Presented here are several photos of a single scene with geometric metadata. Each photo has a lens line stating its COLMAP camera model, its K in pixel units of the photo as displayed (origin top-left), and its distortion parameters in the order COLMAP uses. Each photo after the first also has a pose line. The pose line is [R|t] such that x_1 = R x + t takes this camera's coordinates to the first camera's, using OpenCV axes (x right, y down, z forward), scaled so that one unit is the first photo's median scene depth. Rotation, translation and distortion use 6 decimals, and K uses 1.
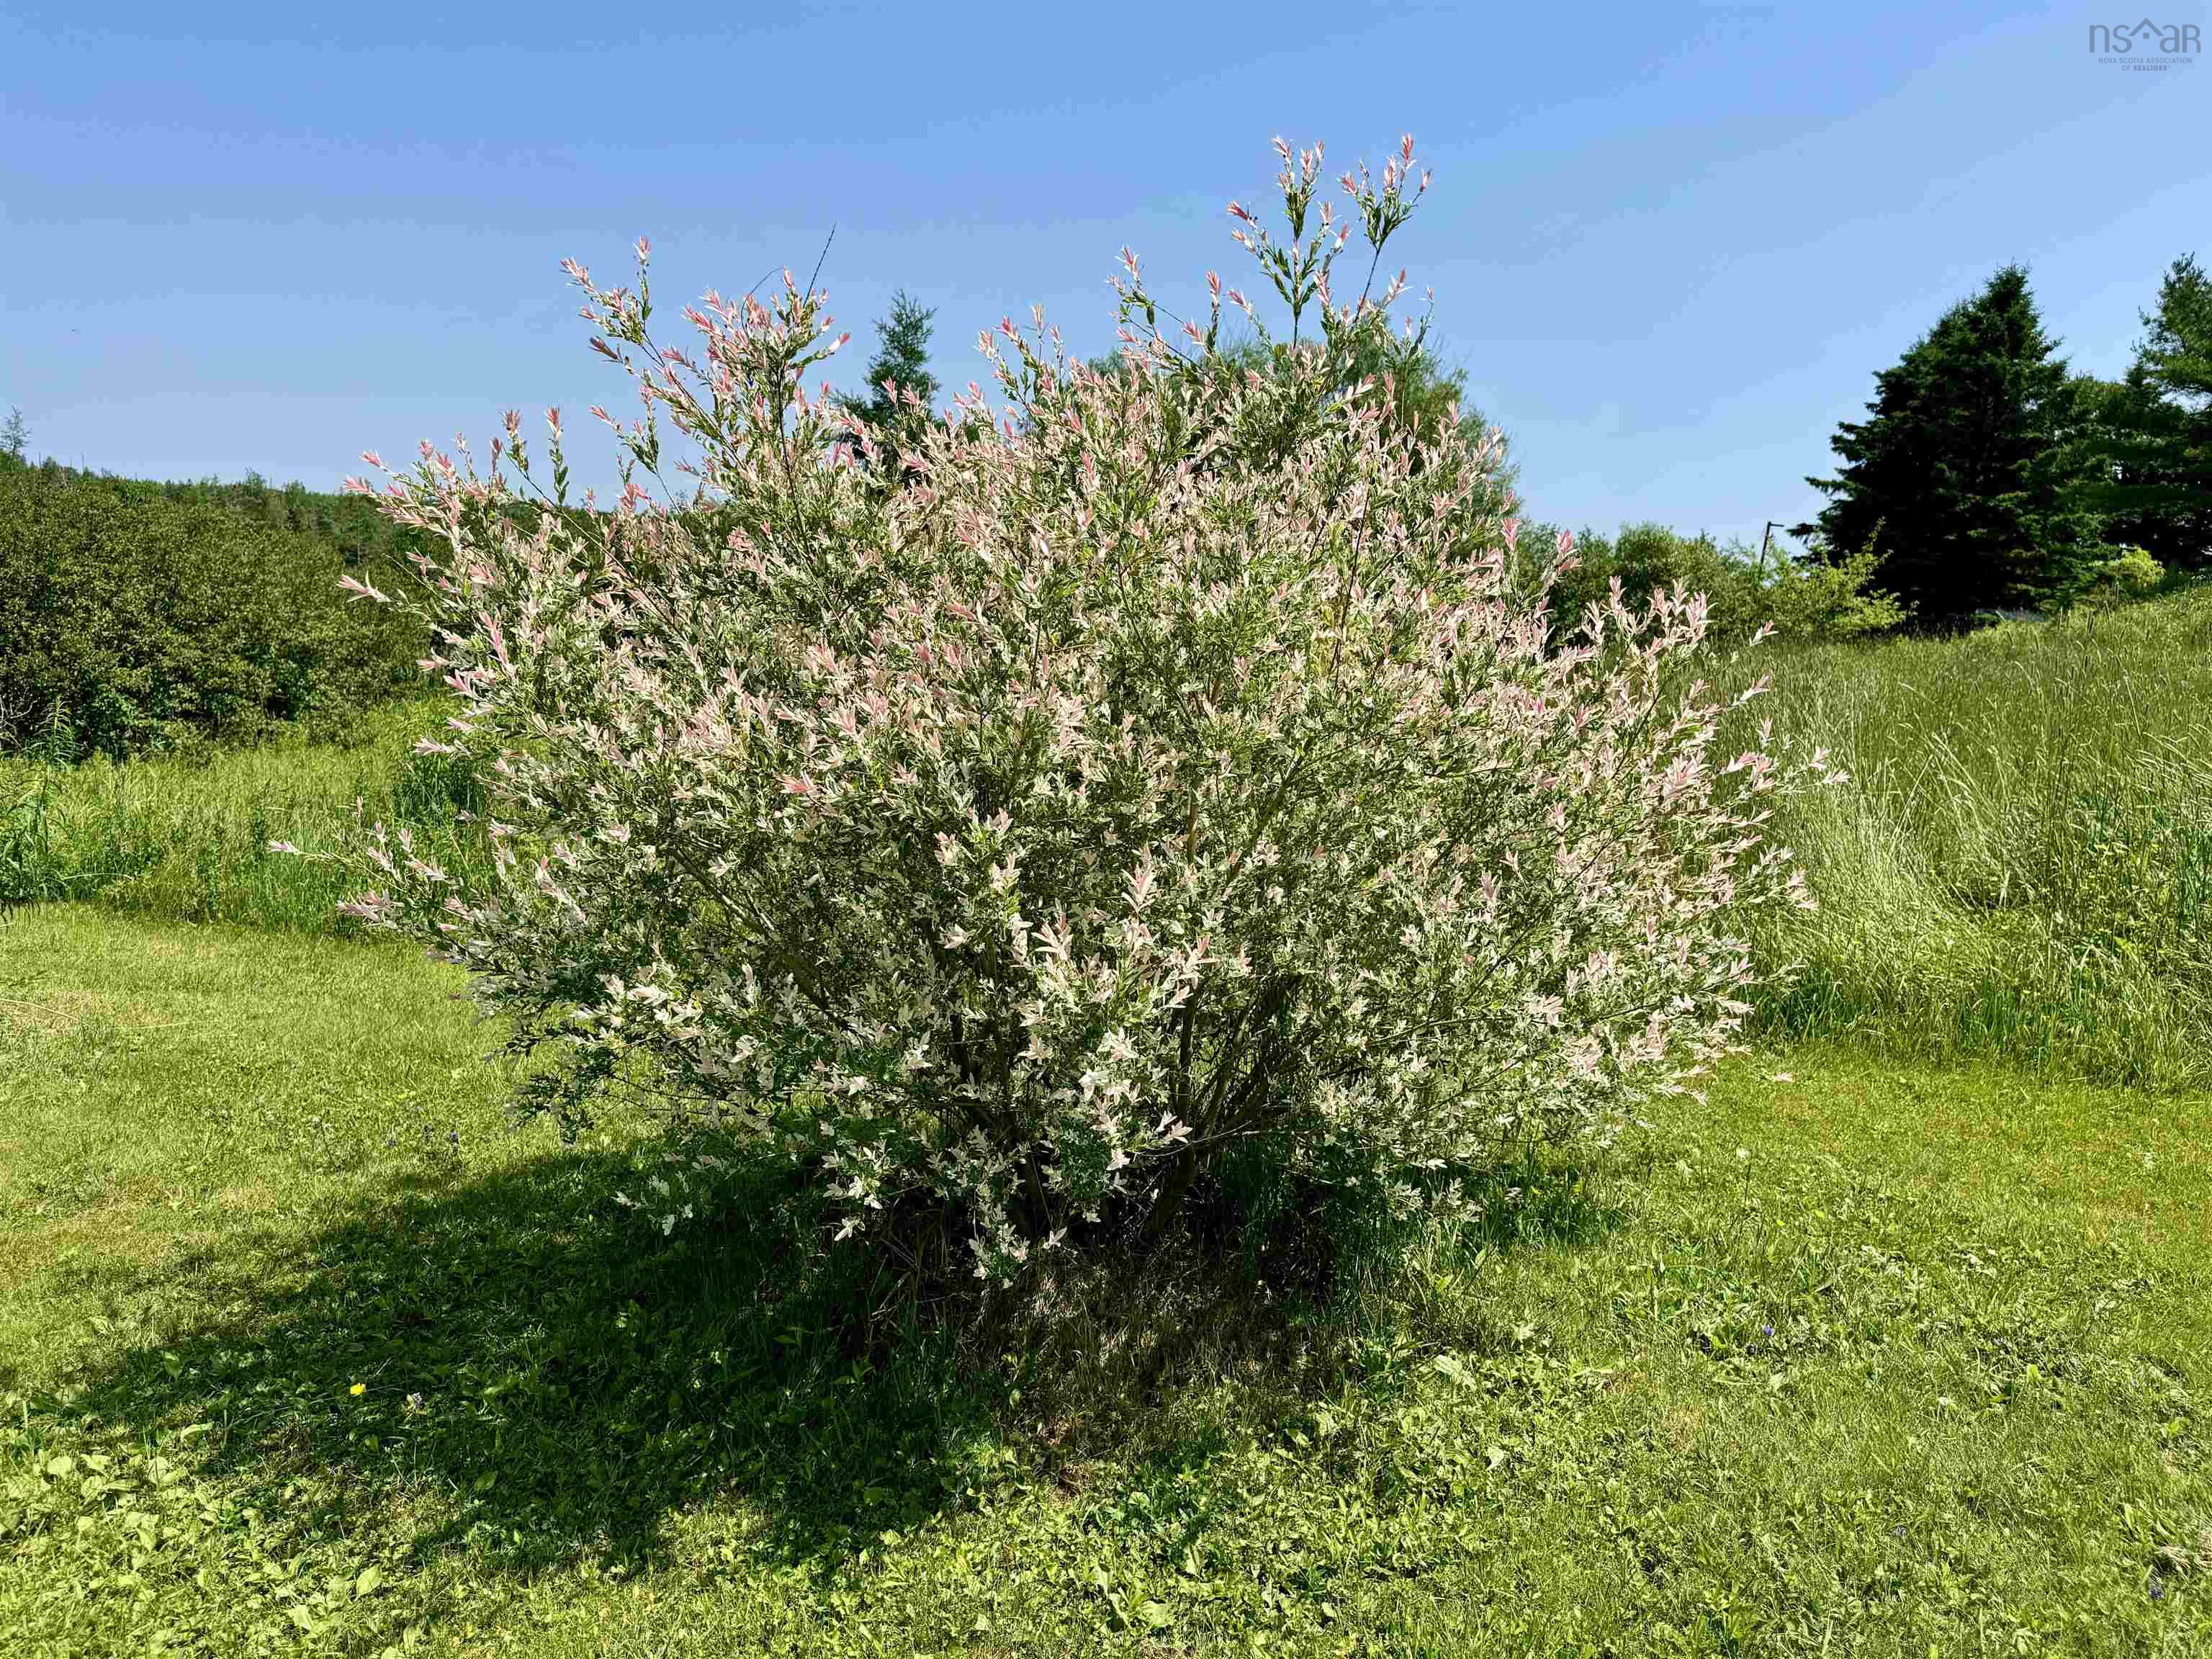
lens RADIAL K [[1542.6, 0, 1104.4], [0, 1542.6, 836.9], [0, 0, 1]] dist [0.080630, -0.071362]
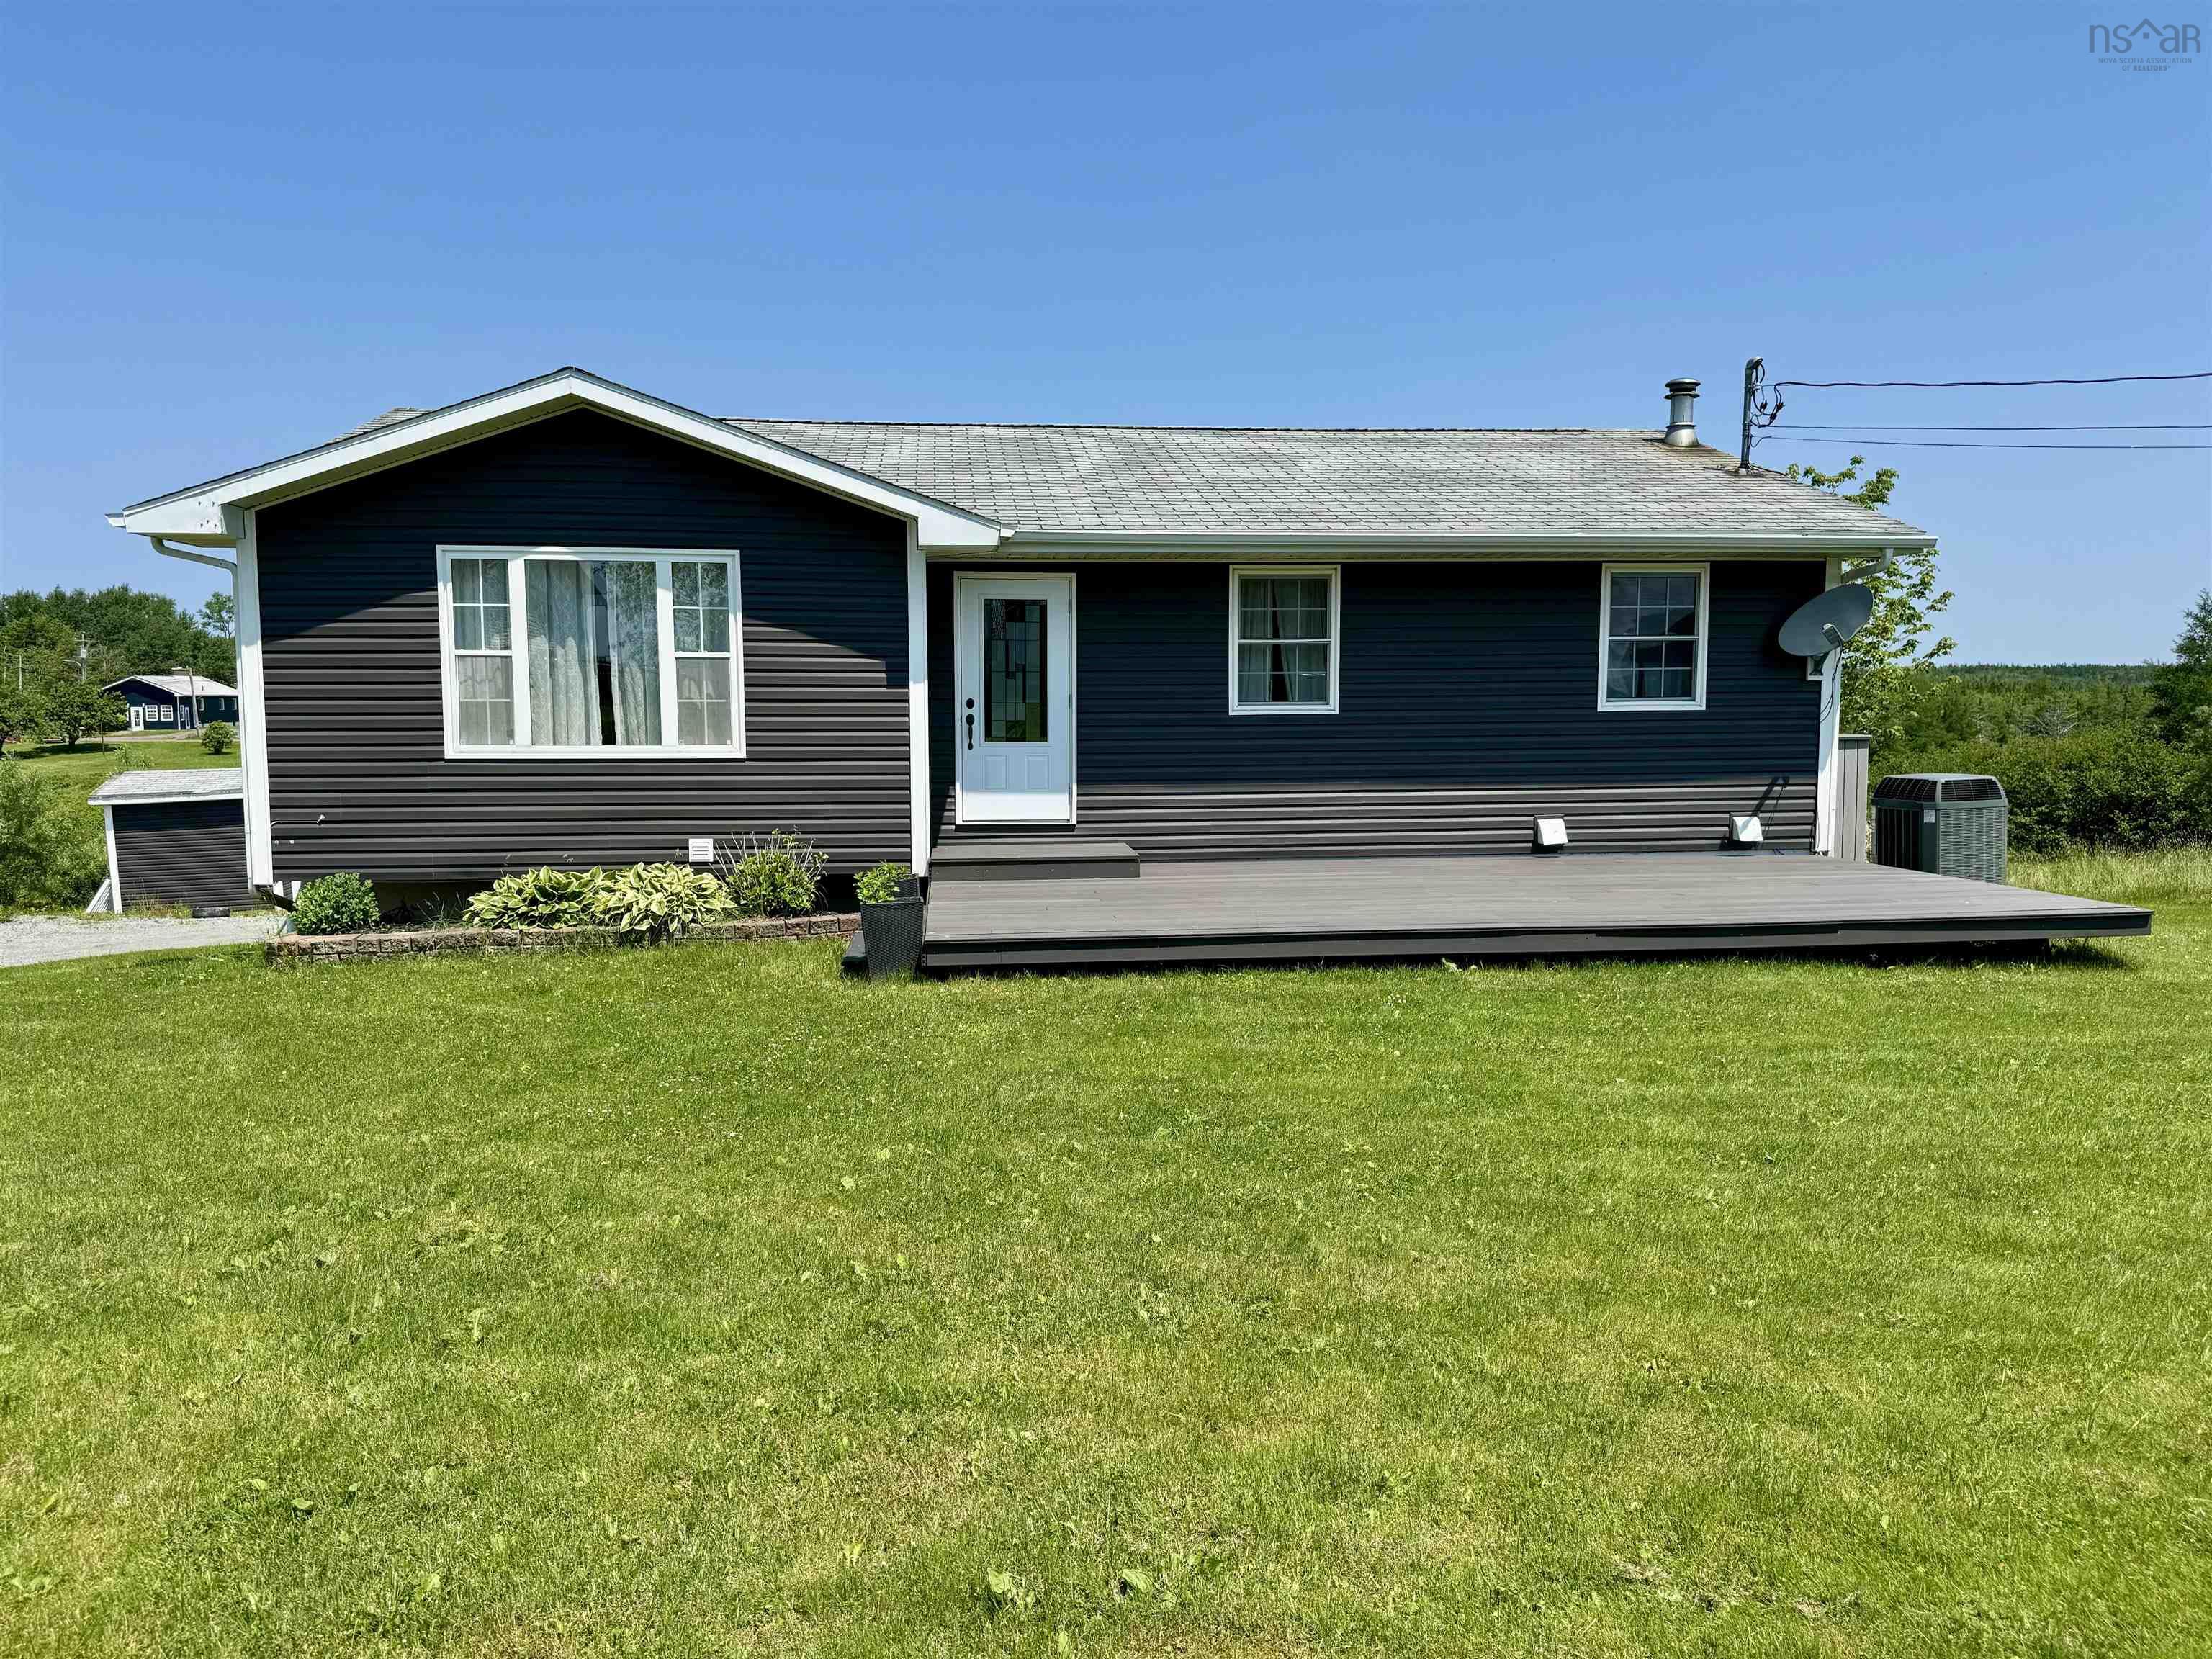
lens RADIAL K [[1542.6, 0, 1096.3], [0, 1542.6, 837.2], [0, 0, 1]] dist [0.080630, -0.071362]
pose [[0.639371, 0.002481, -0.768894, 0.551858], [-0.085691, 0.993995, -0.068049, 0.122151], [0.764108, 0.109396, 0.635744, -1.160284]]
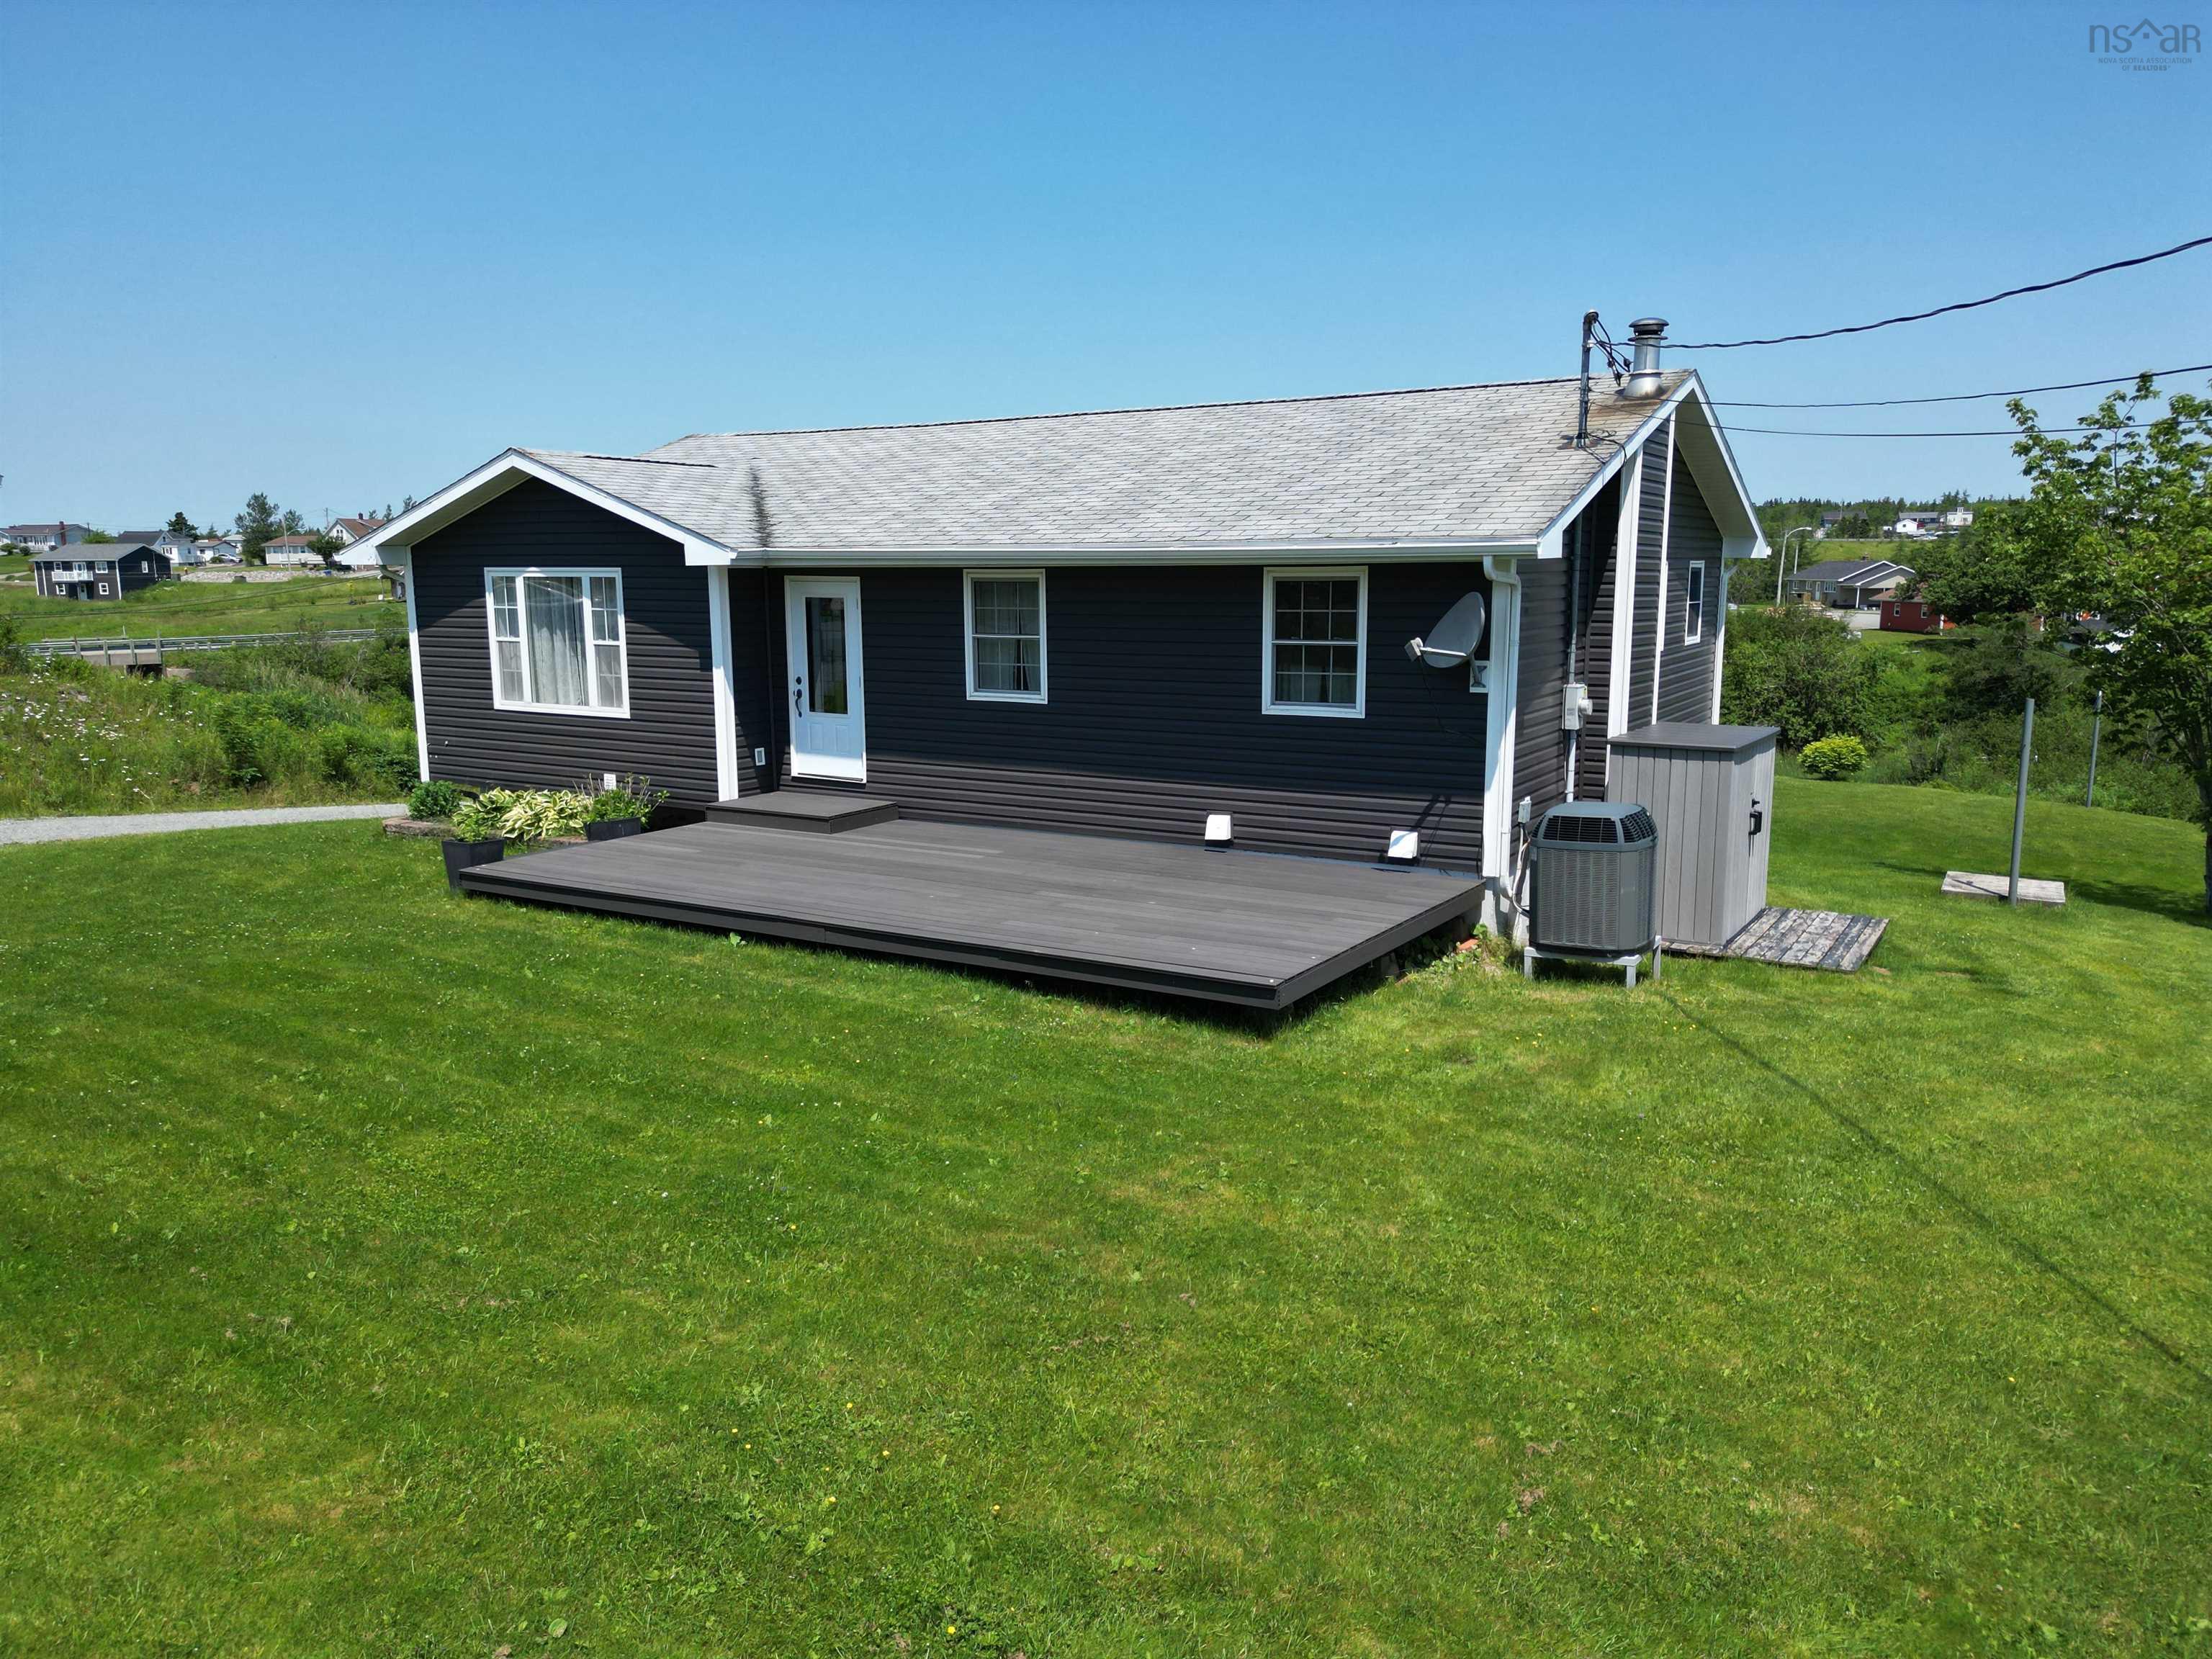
lens RADIAL K [[1560.6, 0, 1112.0], [0, 1560.6, 830.6], [0, 0, 1]] dist [0.034191, -0.006552]
pose [[0.042742, 0.106287, -0.993416, 0.795085], [-0.159495, 0.982299, 0.098235, 0.021381], [0.986273, 0.154246, 0.058937, -0.764176]]
